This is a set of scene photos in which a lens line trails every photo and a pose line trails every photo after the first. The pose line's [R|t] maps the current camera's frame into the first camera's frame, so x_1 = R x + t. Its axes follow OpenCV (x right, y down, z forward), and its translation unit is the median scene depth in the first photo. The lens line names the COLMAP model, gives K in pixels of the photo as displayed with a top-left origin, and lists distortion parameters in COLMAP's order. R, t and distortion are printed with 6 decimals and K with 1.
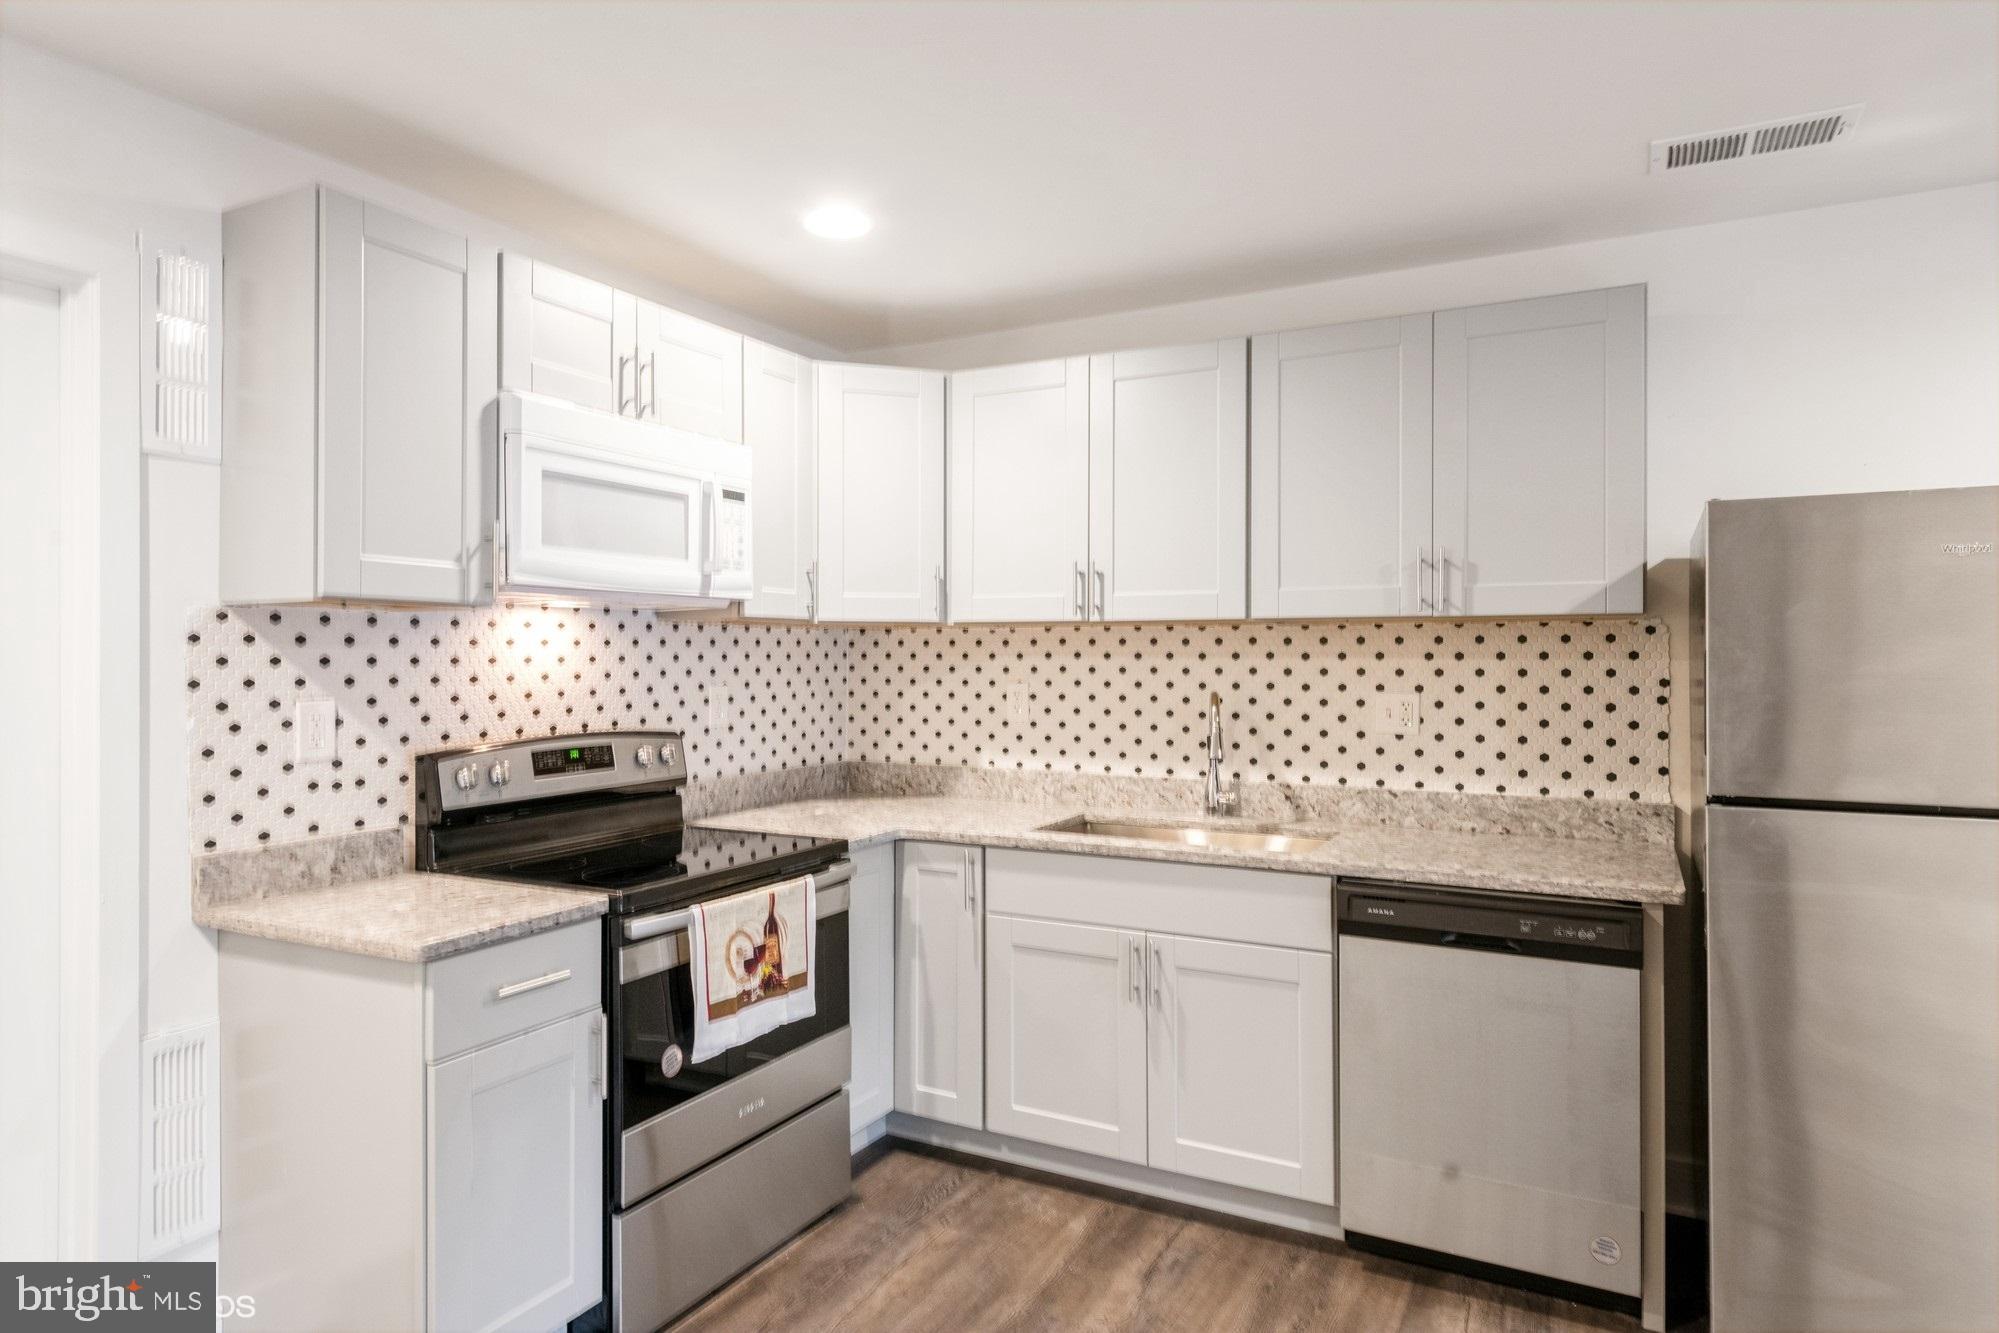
lens RADIAL K [[1181.0, 0, 999.5], [0, 1181.0, 666.5], [0, 0, 1]] dist [0.014256, -0.000788]
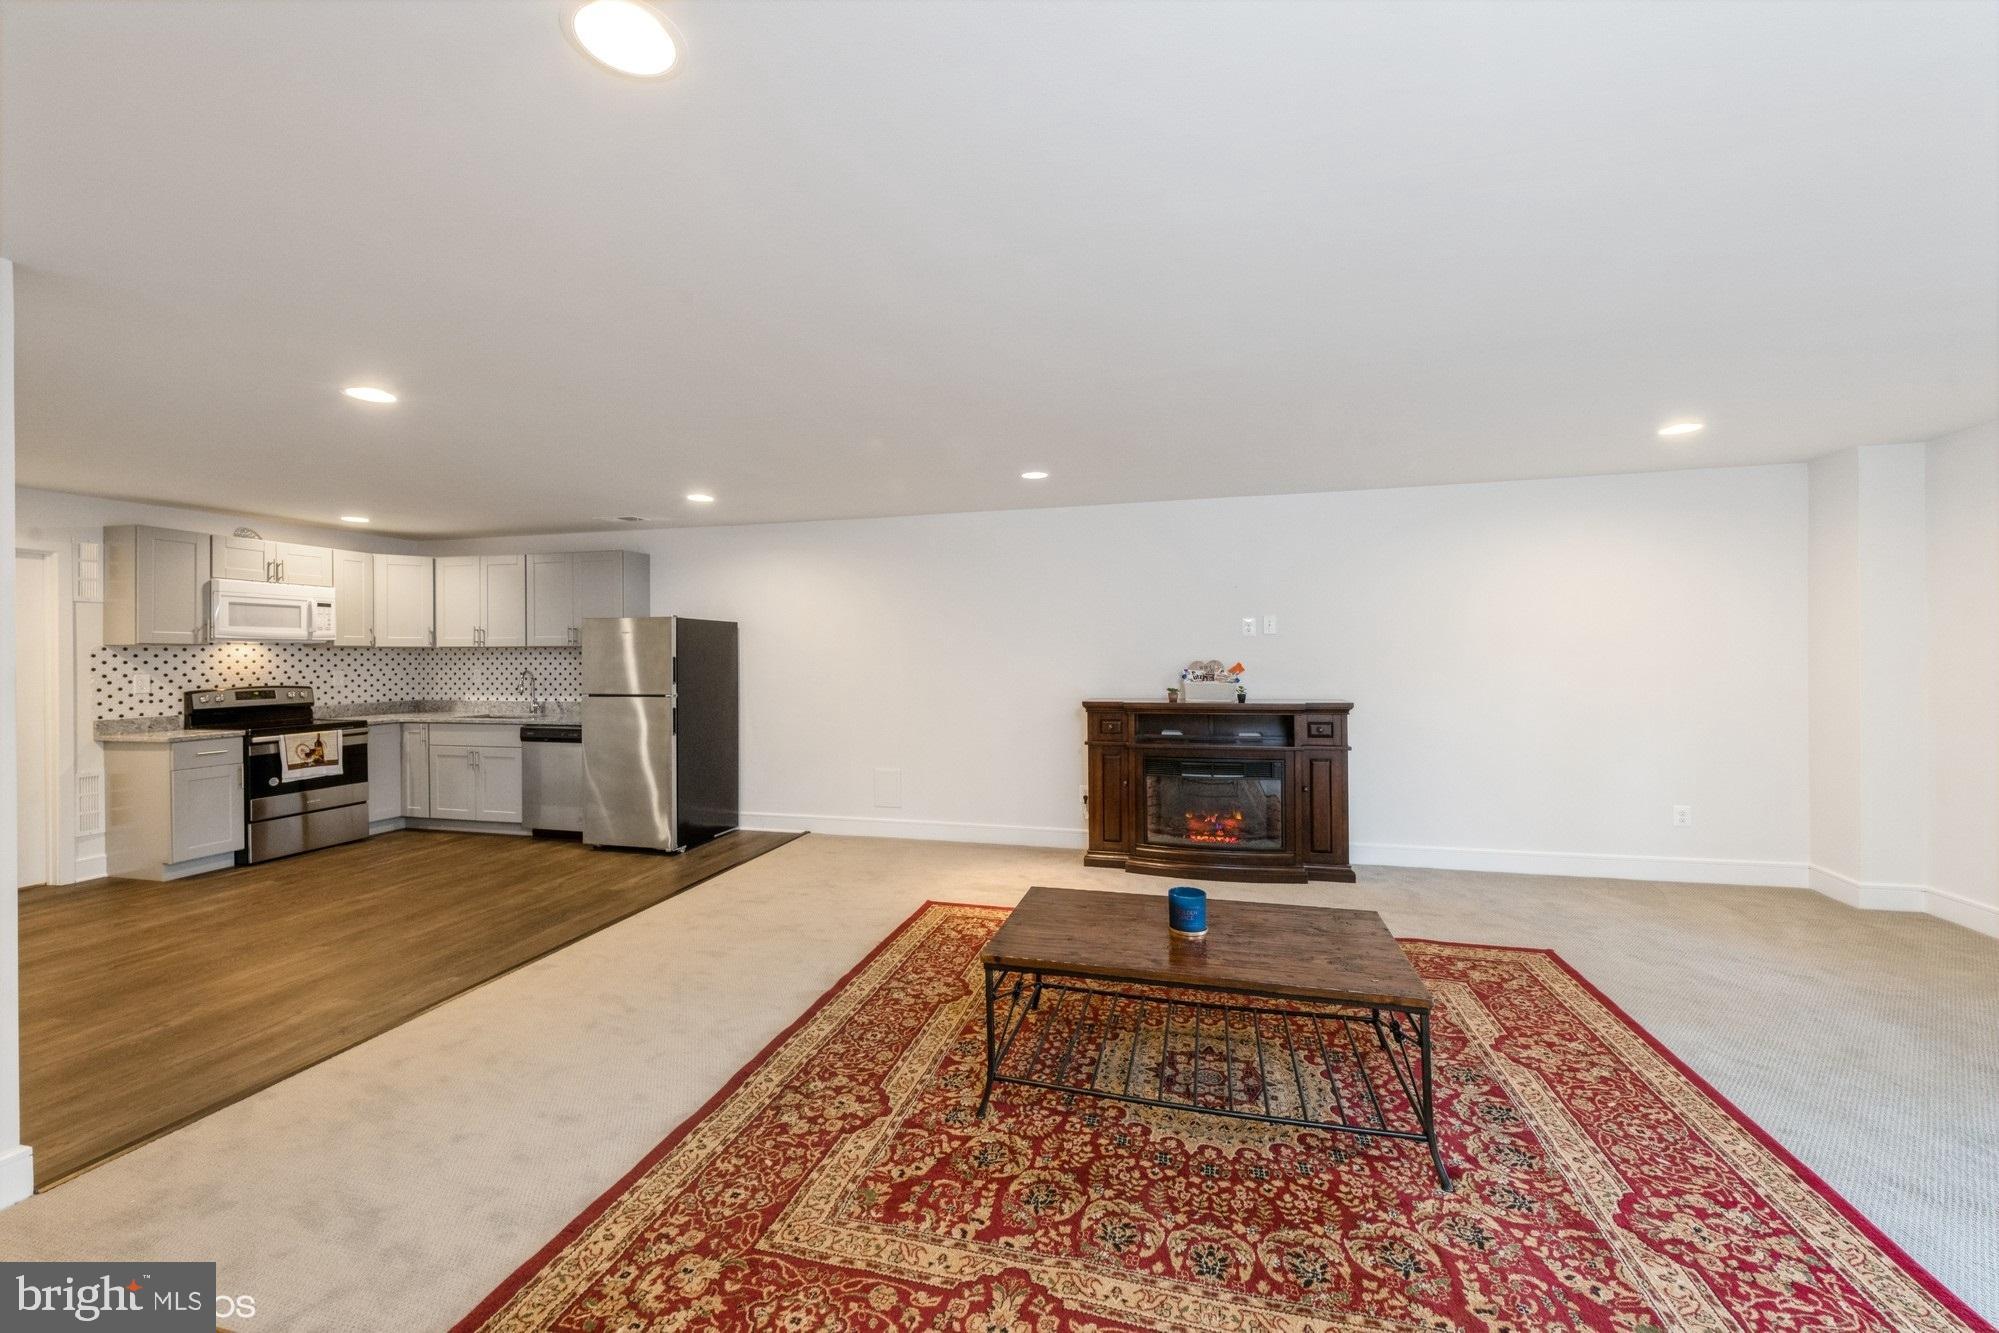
lens RADIAL K [[787.0, 0, 1004.4], [0, 787.0, 662.2], [0, 0, 1]] dist [0.002106, -0.000359]
pose [[0.971922, -0.008015, 0.235165, 0.977110], [0.008497, 0.999963, -0.001033, 0.014074], [-0.235148, 0.003002, 0.971955, -1.331771]]
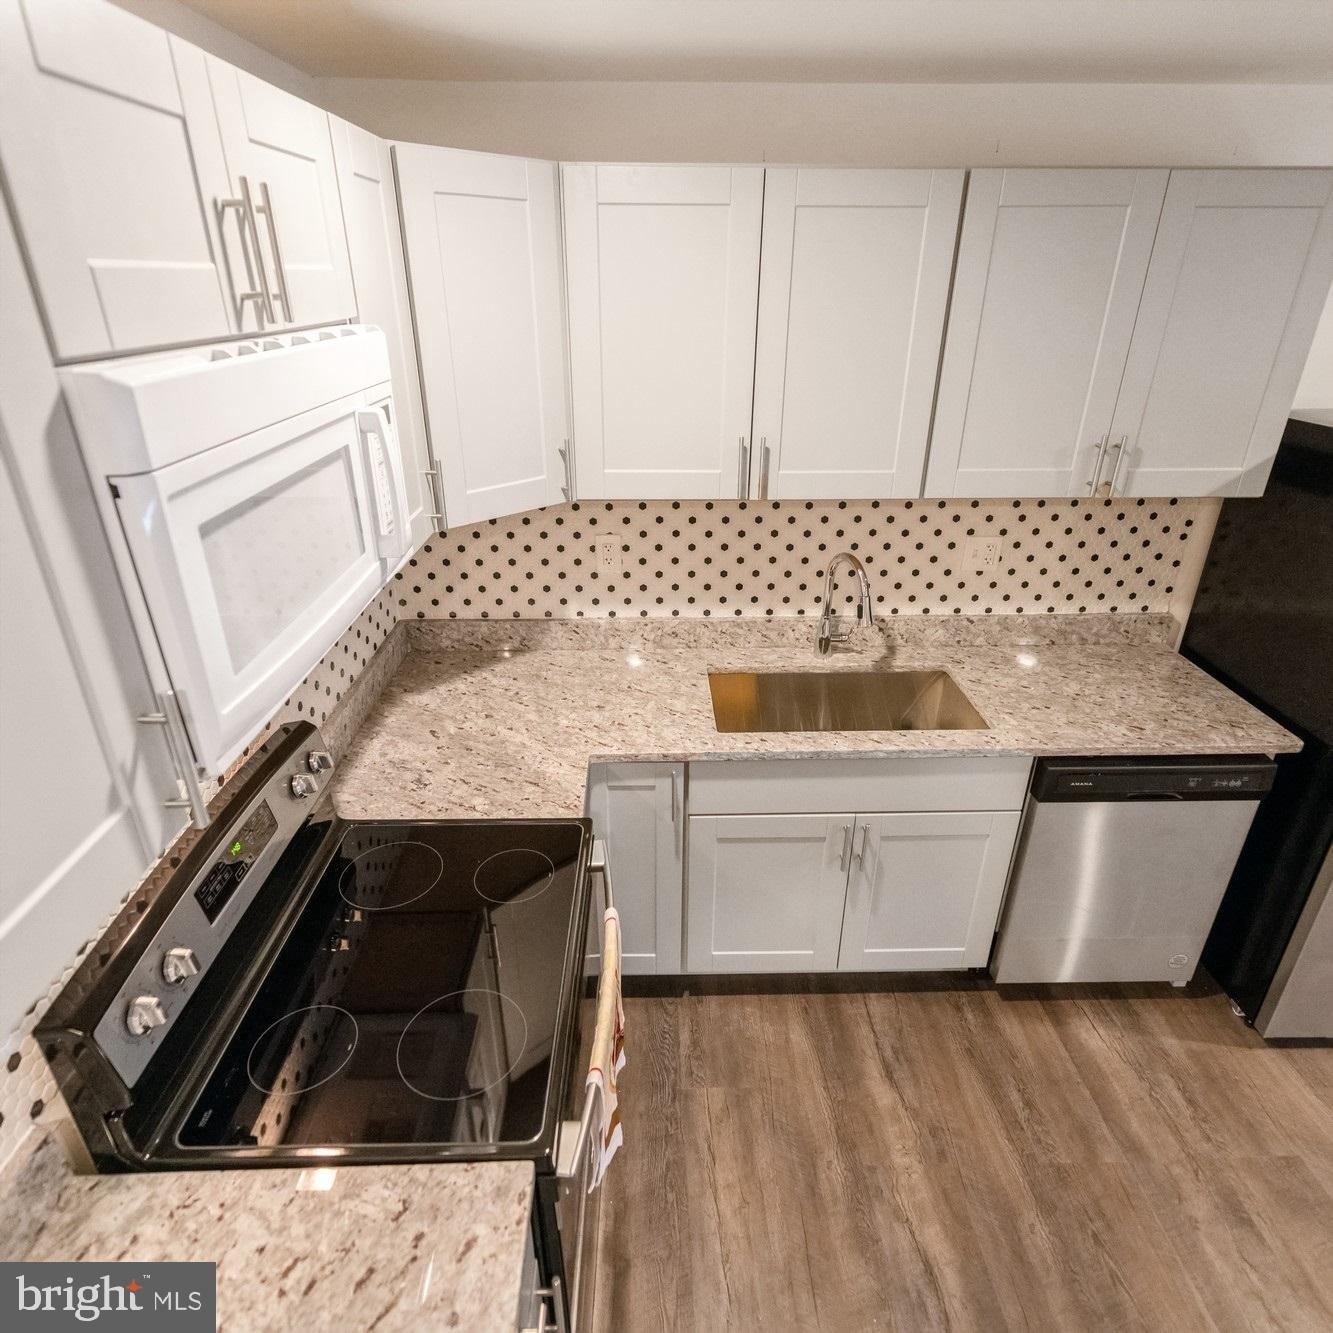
lens RADIAL K [[802.3, 0, 671.6], [0, 802.3, 663.1], [0, 0, 1]] dist [0.011742, -0.000410]
pose [[0.869106, -0.213378, 0.446235, -0.319376], [0.003477, 0.904778, 0.425870, -0.213921], [-0.494614, -0.368574, 0.787089, 0.540780]]
